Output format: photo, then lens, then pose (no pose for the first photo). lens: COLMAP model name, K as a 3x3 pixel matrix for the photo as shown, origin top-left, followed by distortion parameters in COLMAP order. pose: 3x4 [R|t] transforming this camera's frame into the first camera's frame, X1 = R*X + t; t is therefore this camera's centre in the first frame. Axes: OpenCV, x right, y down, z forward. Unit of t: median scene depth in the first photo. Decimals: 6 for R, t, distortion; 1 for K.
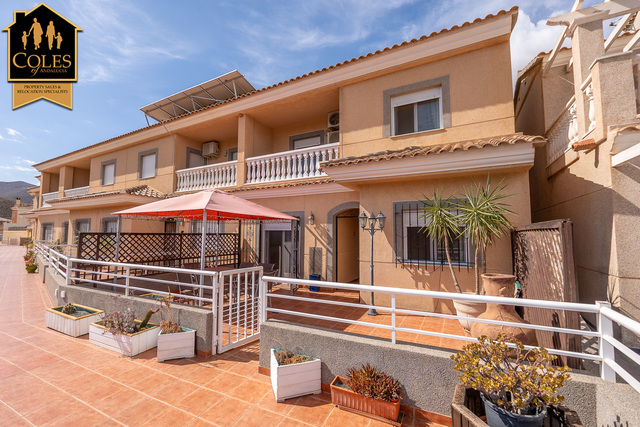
lens RADIAL K [[271.2, 0, 322.4], [0, 271.2, 217.1], [0, 0, 1]] dist [-0.005015, -0.002358]
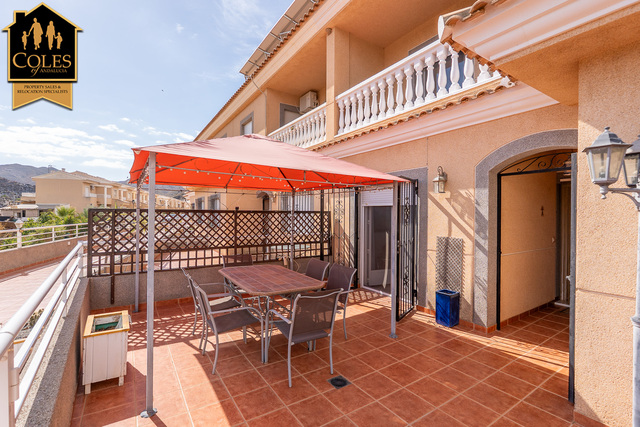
lens RADIAL K [[290.9, 0, 319.1], [0, 290.9, 214.2], [0, 0, 1]] dist [-0.008404, 0.000378]
pose [[0.874402, 0.002532, -0.485195, 0.024187], [0.028112, 0.998042, 0.055871, 0.031301], [0.484387, -0.062493, 0.872619, 0.419133]]
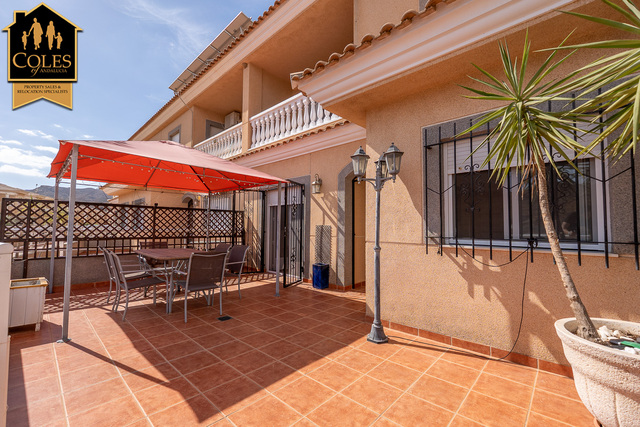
lens RADIAL K [[271.2, 0, 319.9], [0, 271.2, 215.6], [0, 0, 1]] dist [-0.005015, -0.002358]
pose [[0.962566, -0.008469, -0.270916, 0.156304], [0.012982, 0.999805, 0.014871, 0.076024], [0.270737, -0.017831, 0.962488, 0.330620]]
